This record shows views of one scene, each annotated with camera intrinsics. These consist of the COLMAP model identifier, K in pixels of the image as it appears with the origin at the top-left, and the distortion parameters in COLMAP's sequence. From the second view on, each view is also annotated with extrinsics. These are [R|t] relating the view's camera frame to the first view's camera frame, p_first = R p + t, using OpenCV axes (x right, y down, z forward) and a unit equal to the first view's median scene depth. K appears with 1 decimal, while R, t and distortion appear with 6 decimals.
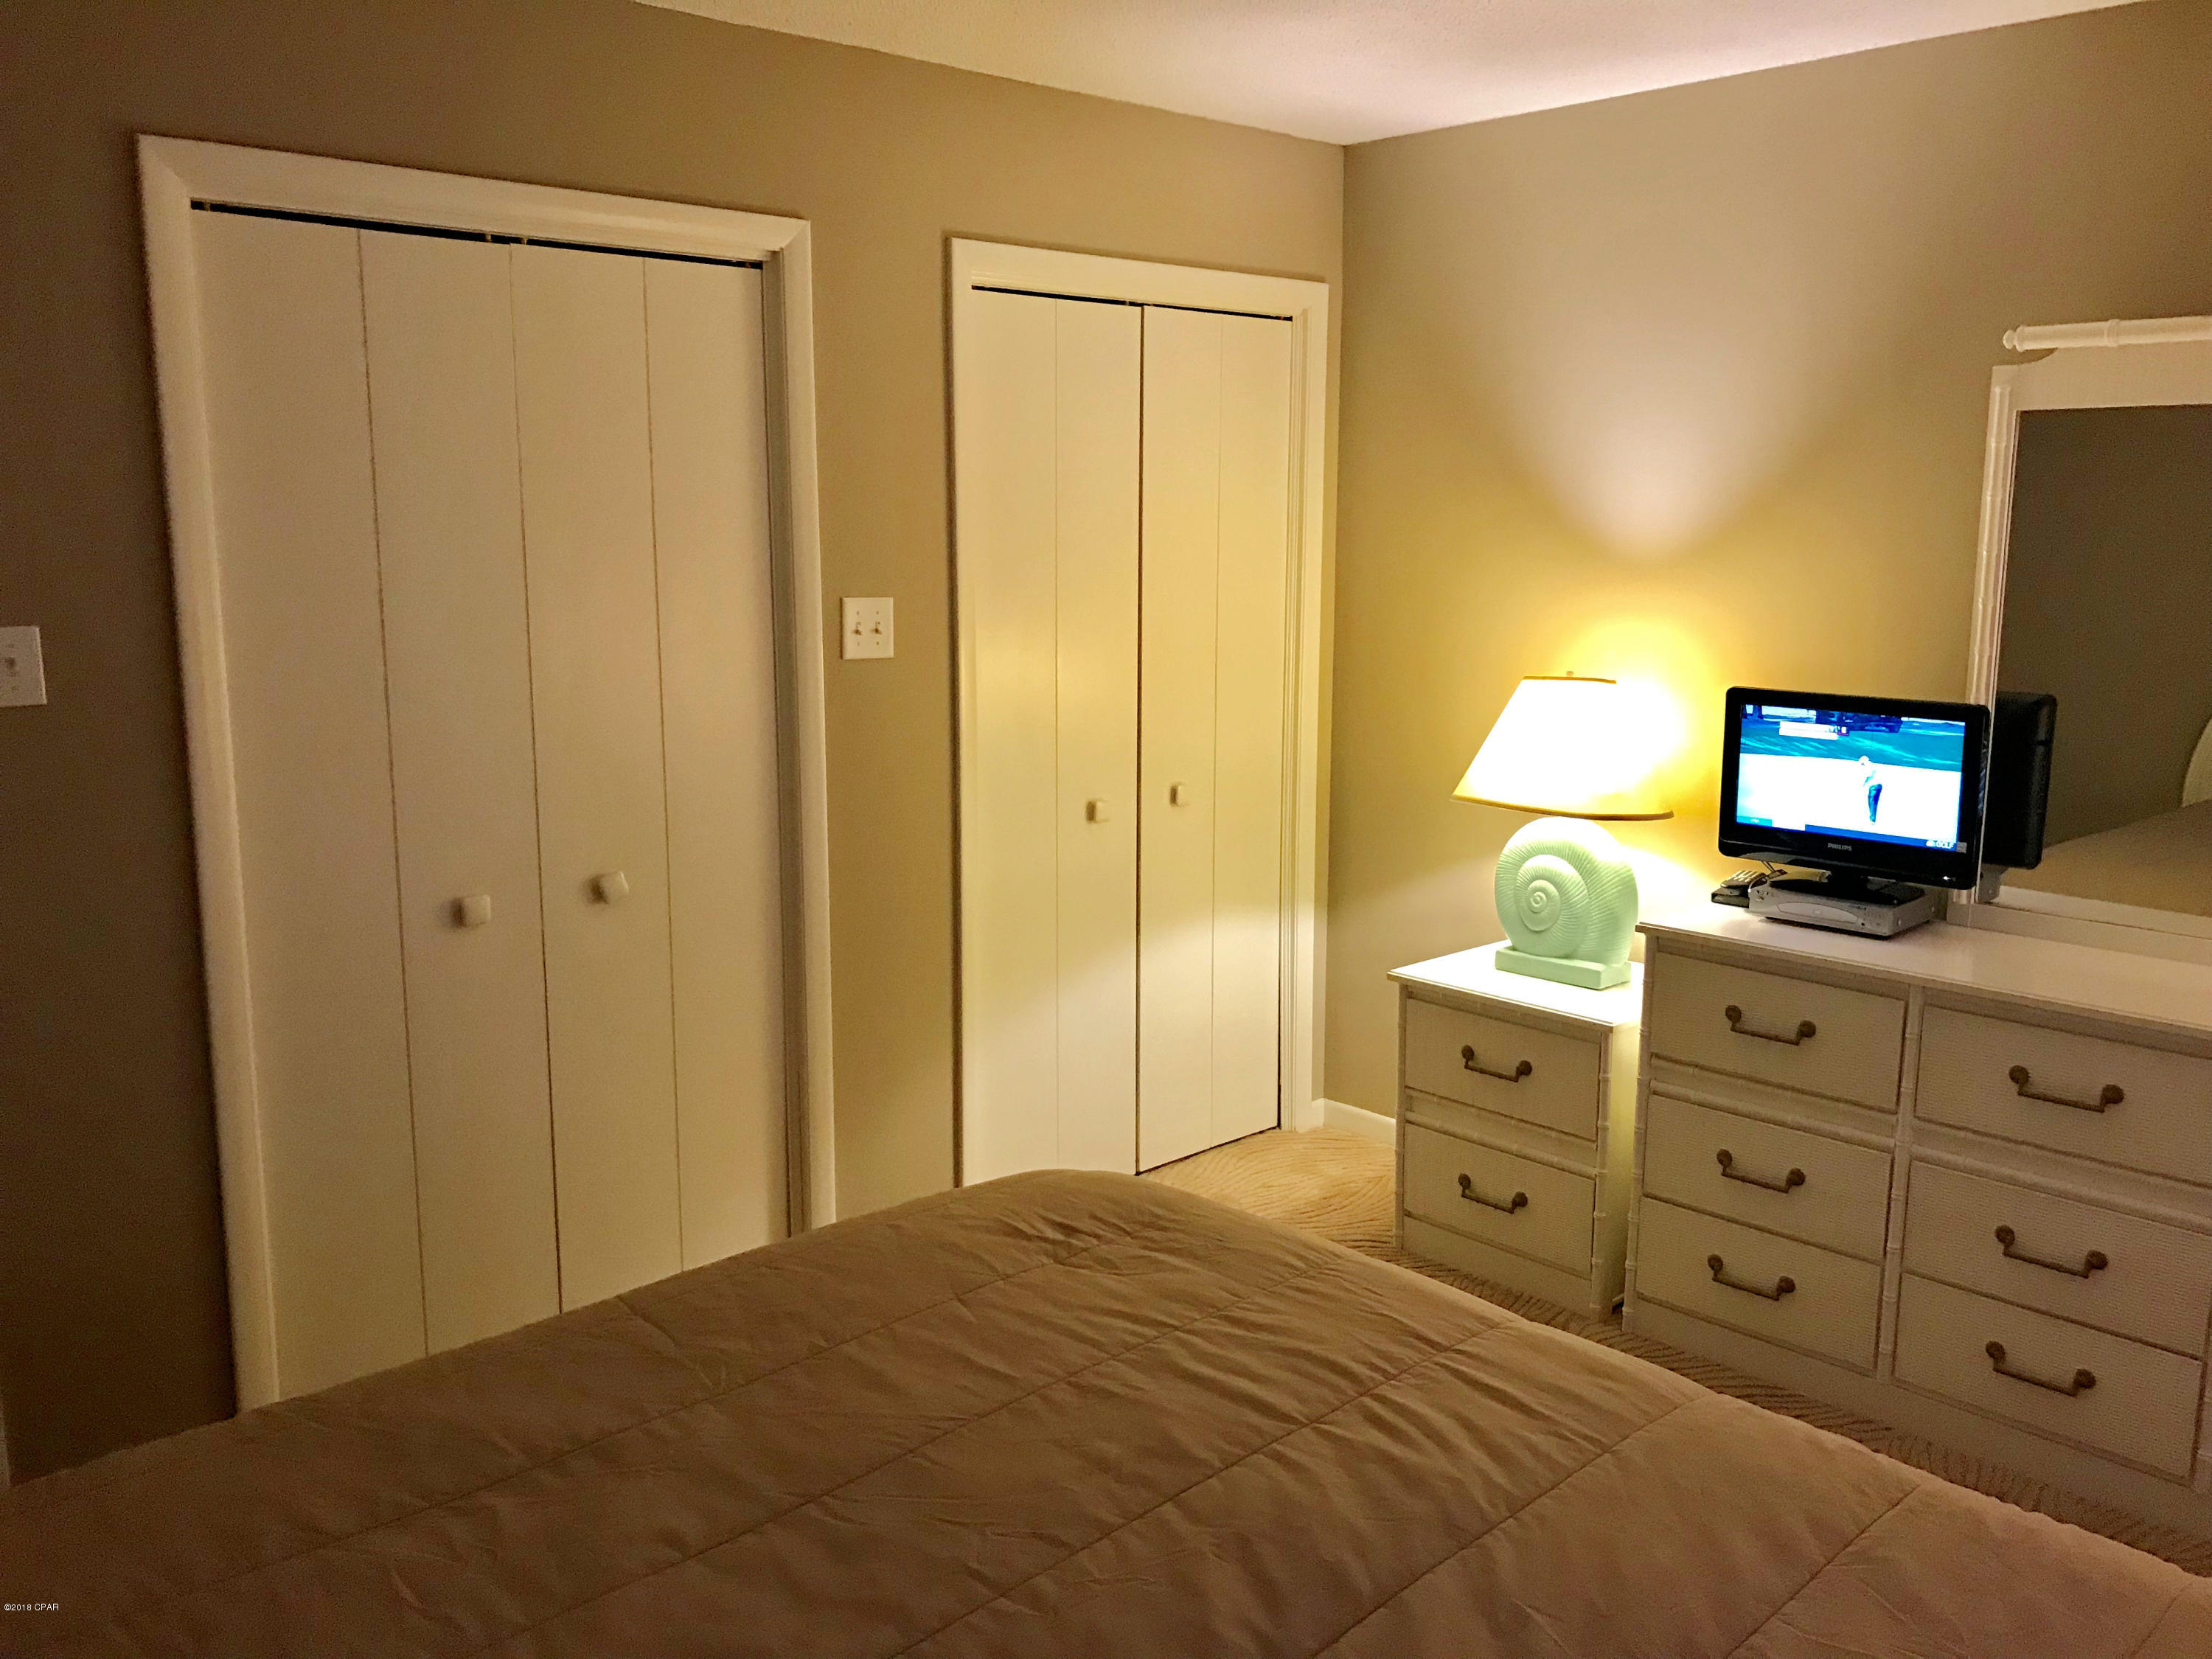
lens RADIAL K [[1790.6, 0, 1109.9], [0, 1790.6, 828.0], [0, 0, 1]] dist [0.013851, -0.010739]
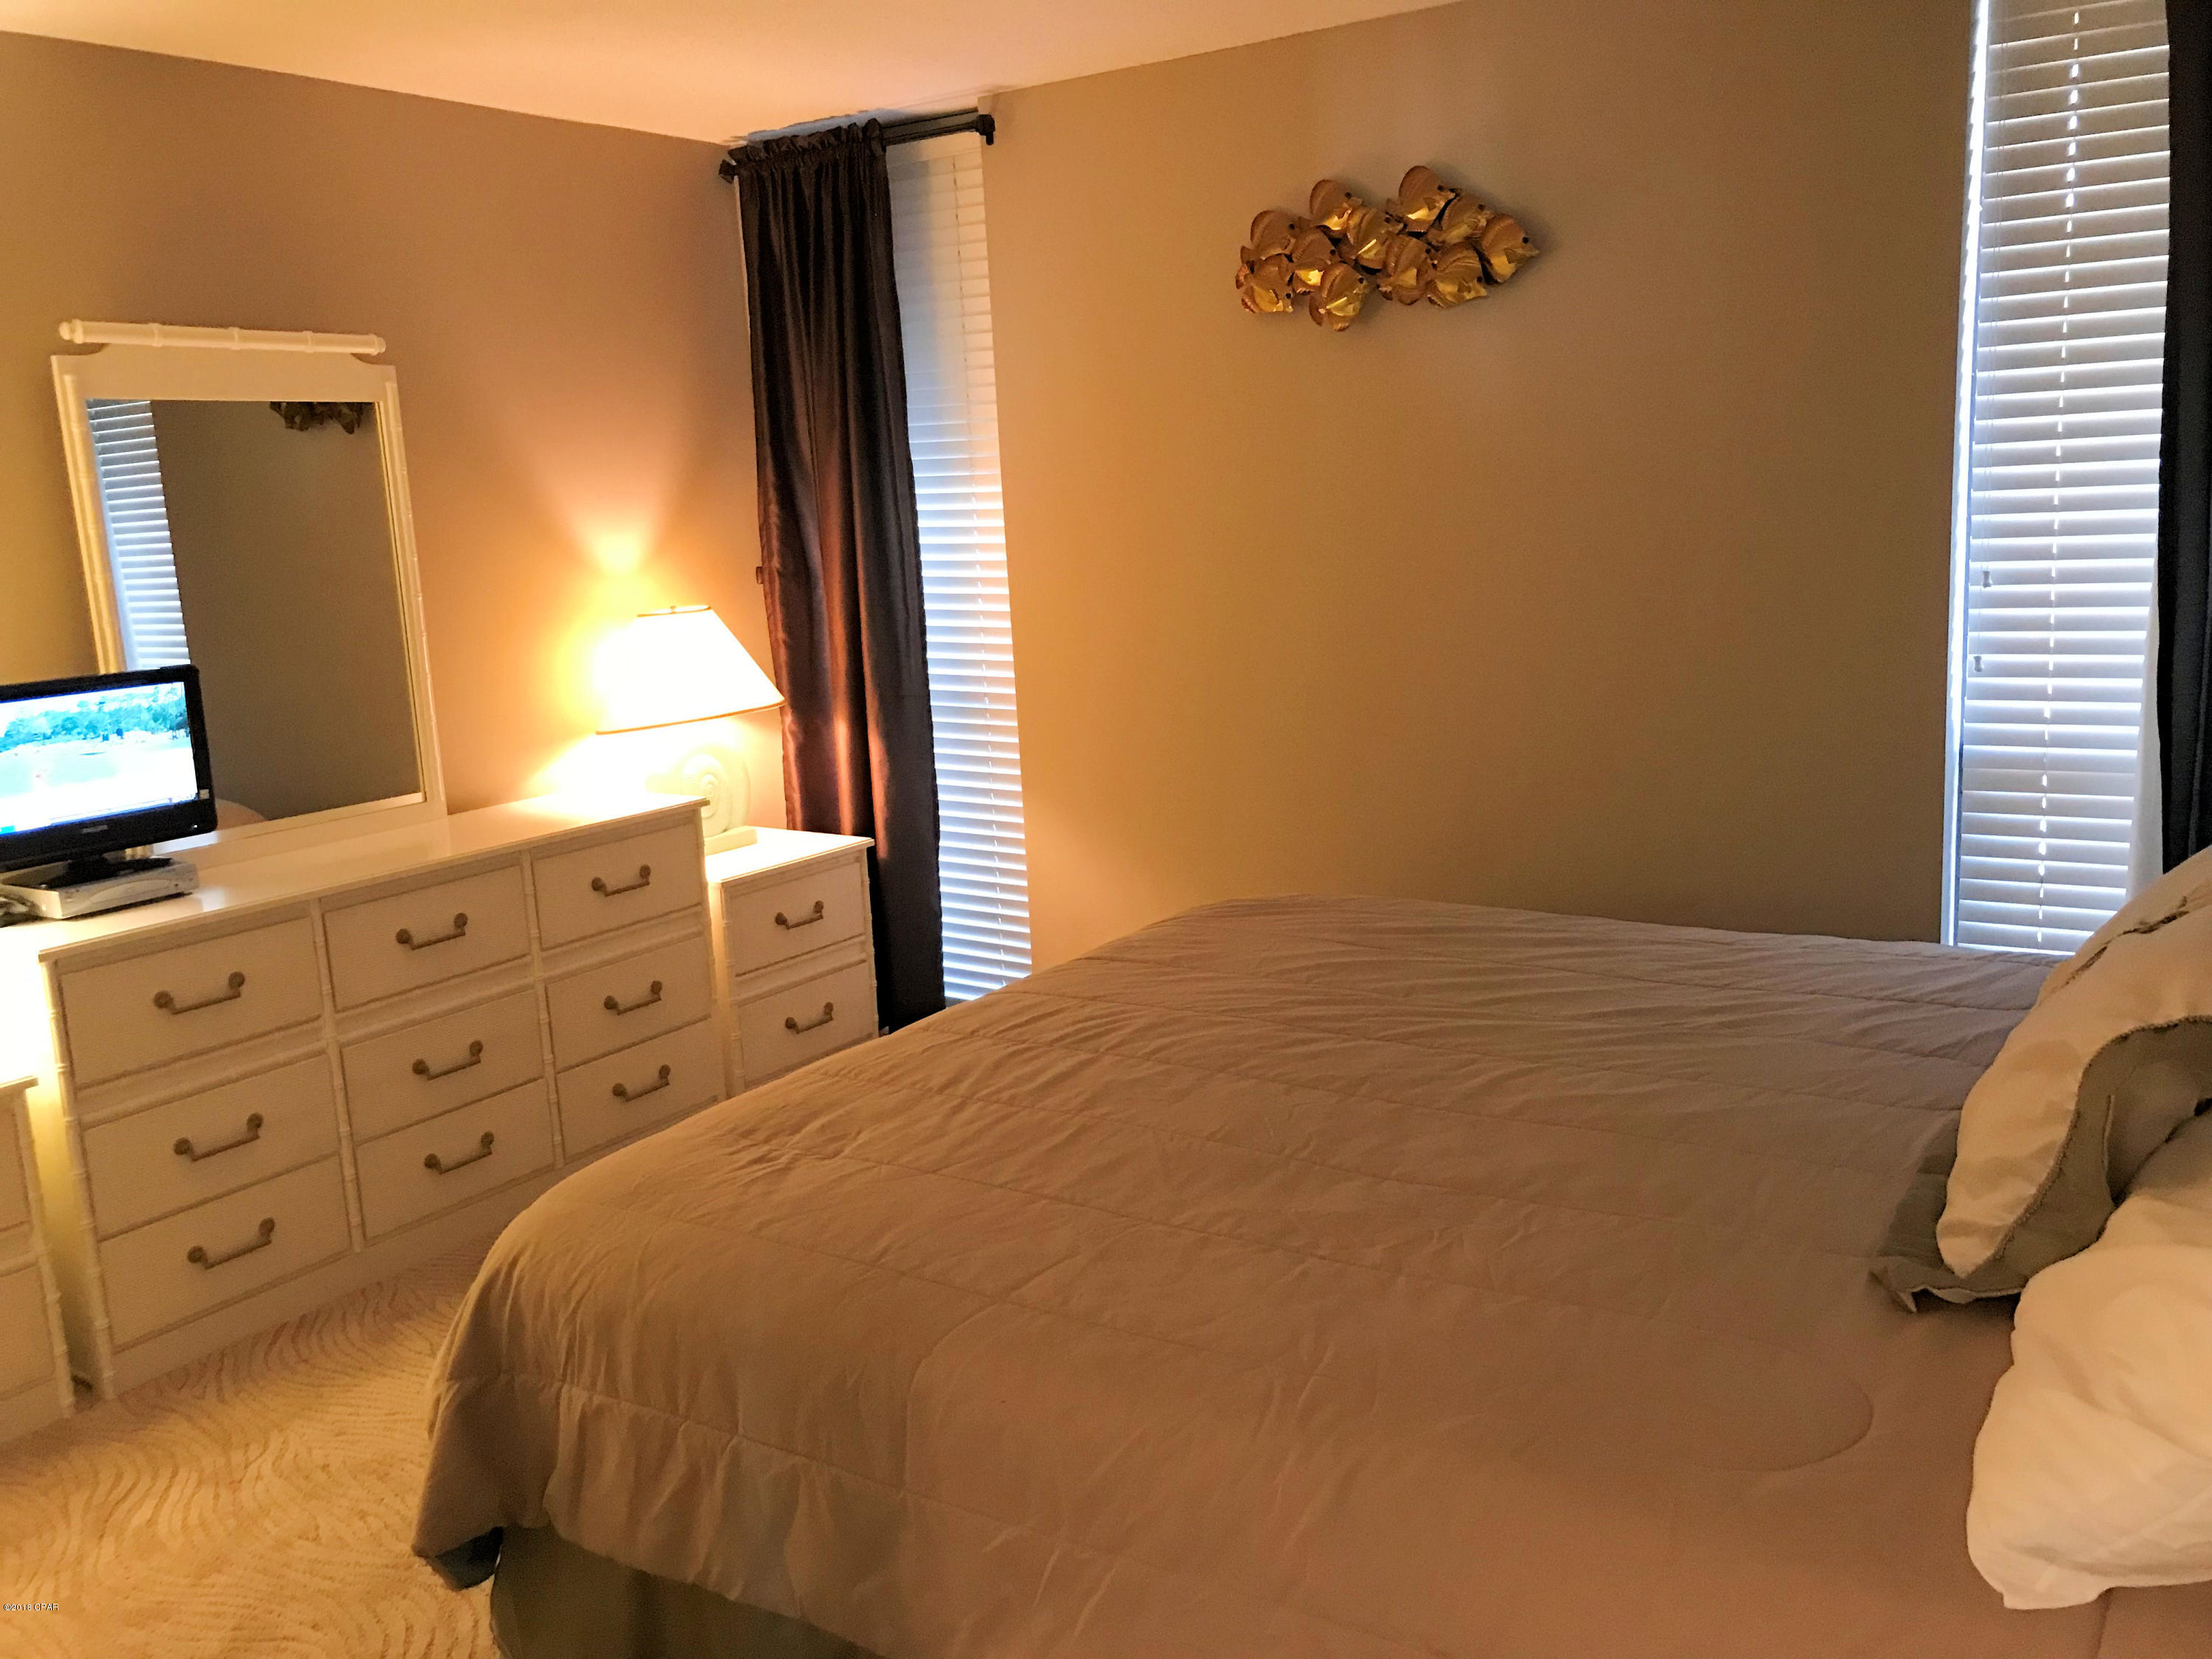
lens RADIAL K [[1790.6, 0, 1100.9], [0, 1790.6, 830.9], [0, 0, 1]] dist [0.013851, -0.010739]
pose [[-0.219029, -0.175478, 0.959809, -0.991533], [0.216113, 0.950538, 0.223100, -0.132715], [-0.951484, 0.256292, -0.170272, 0.939286]]
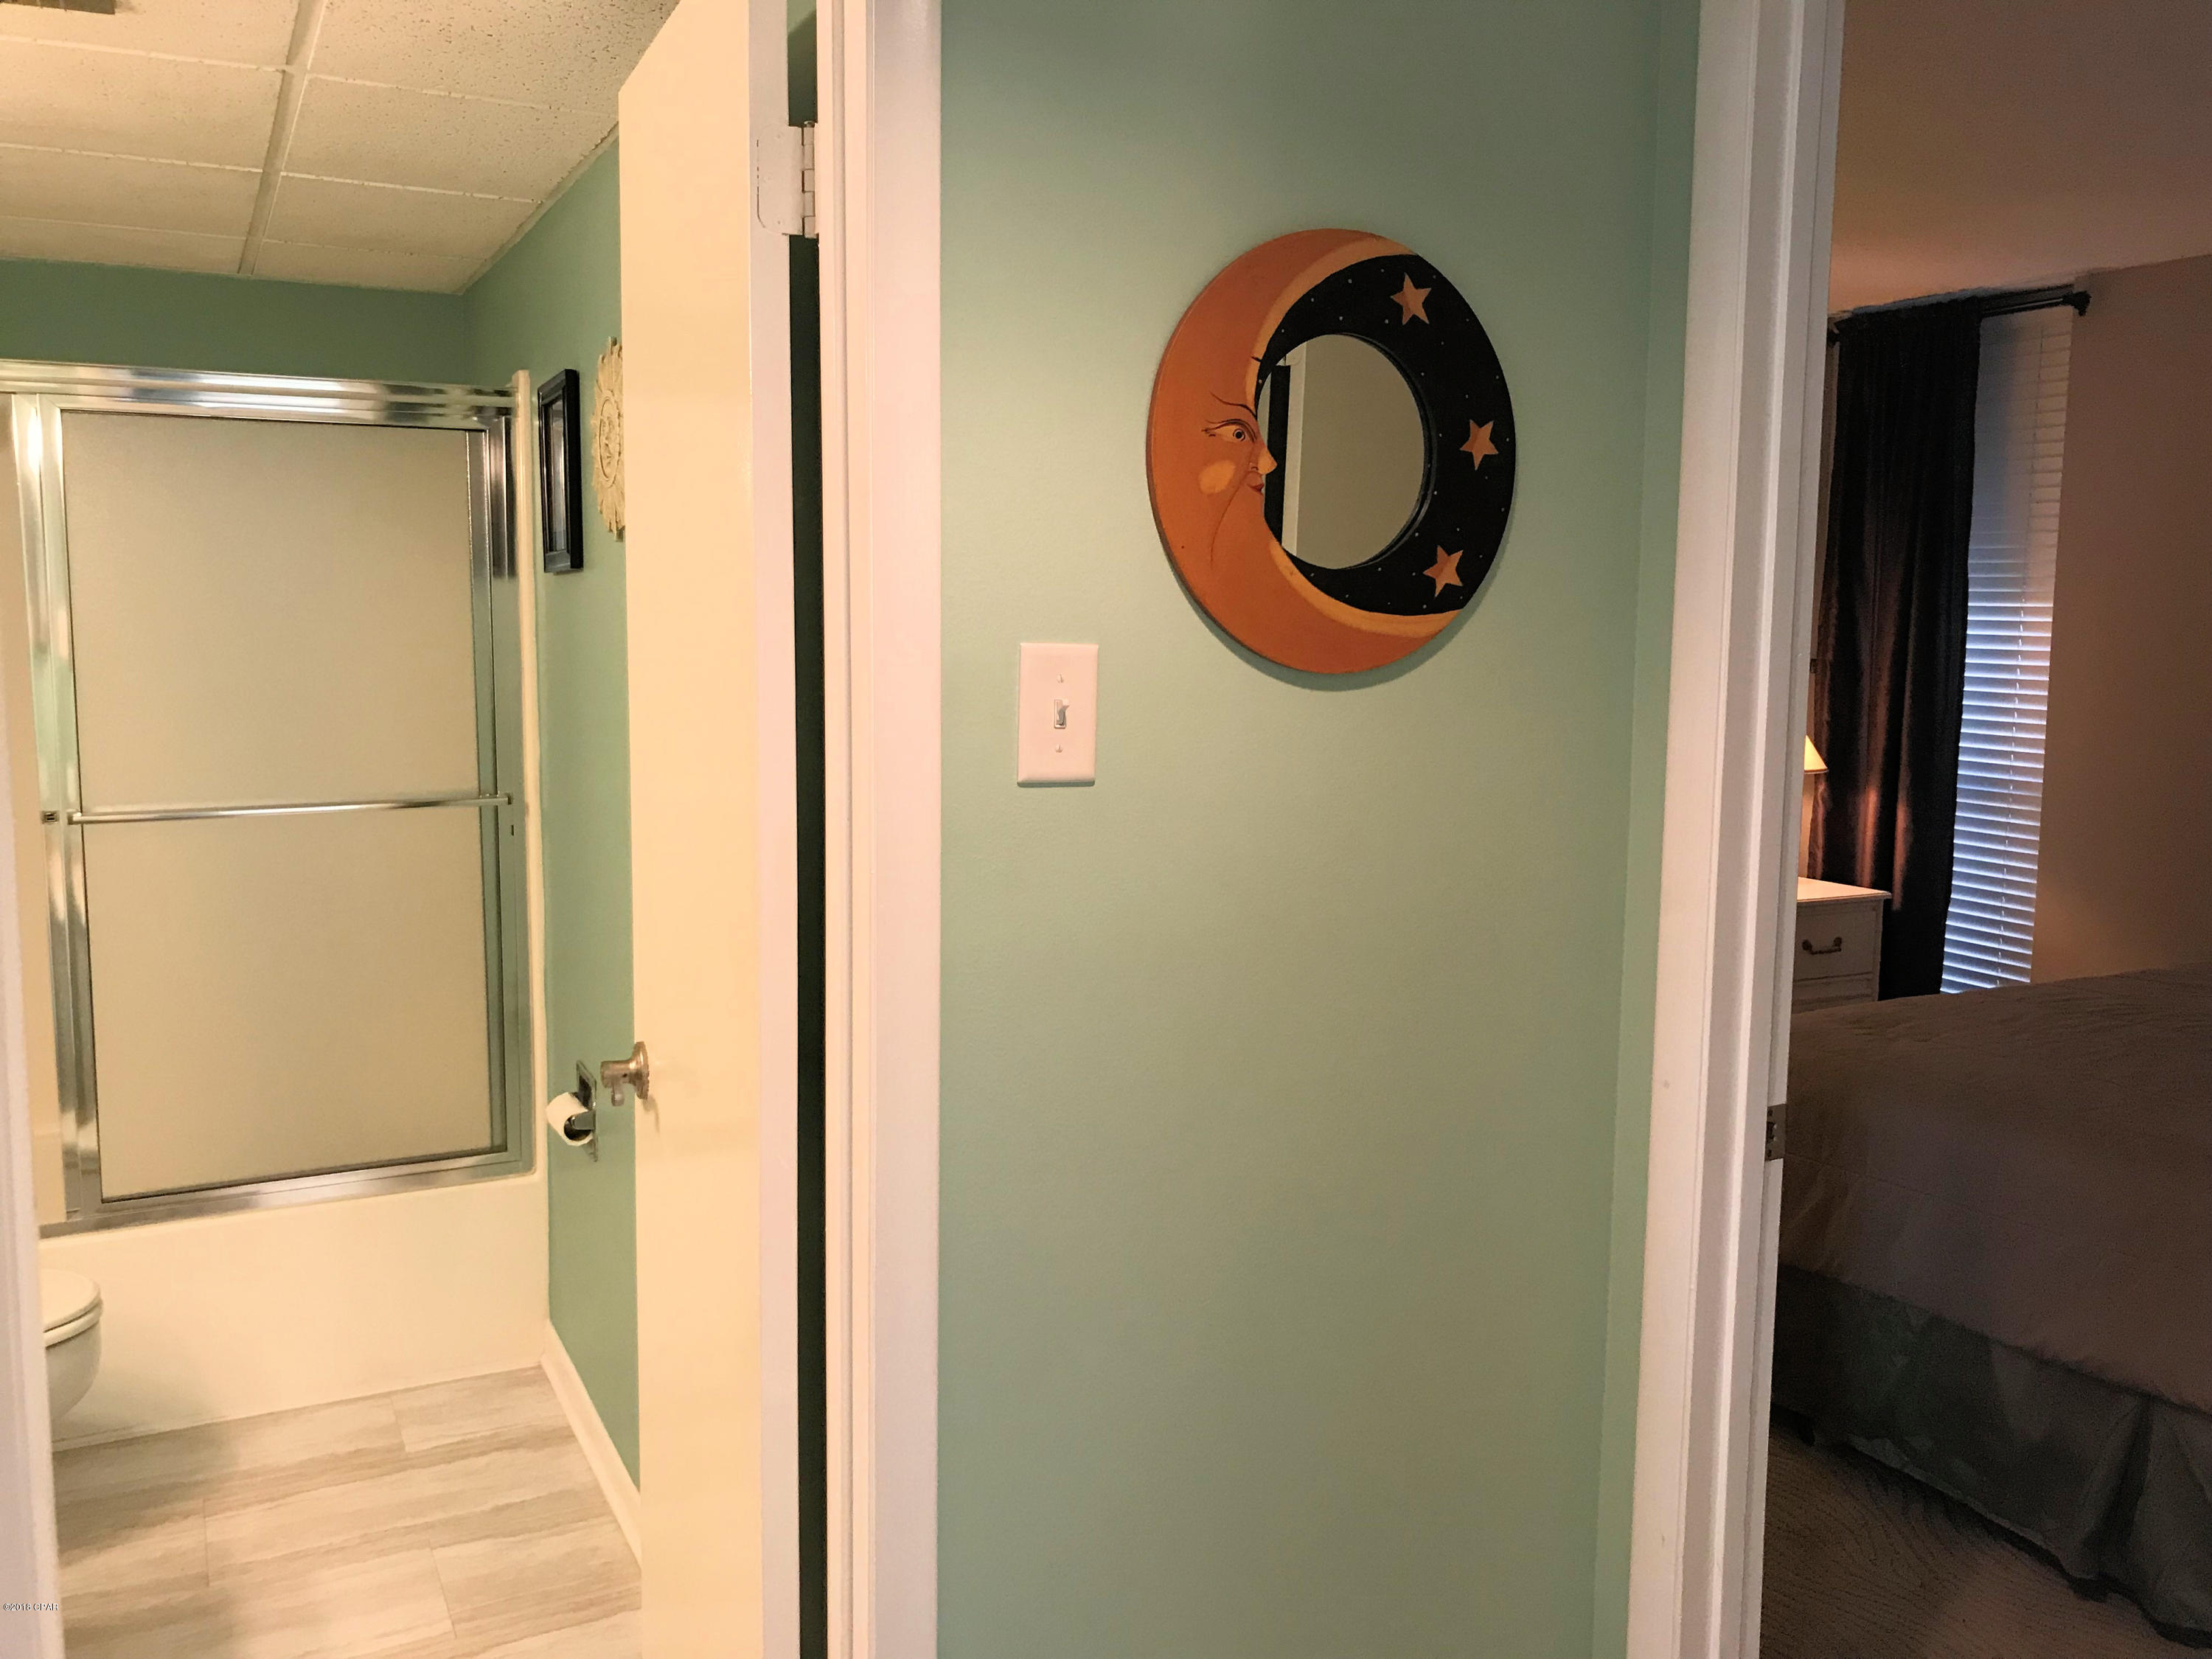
lens RADIAL K [[1790.6, 0, 1111.3], [0, 1790.6, 813.3], [0, 0, 1]] dist [0.013851, -0.010739]
pose [[0.270556, -0.101792, 0.957308, -1.554885], [0.154360, 0.986116, 0.061230, -0.137833], [-0.950249, 0.131204, 0.282512, 1.141972]]
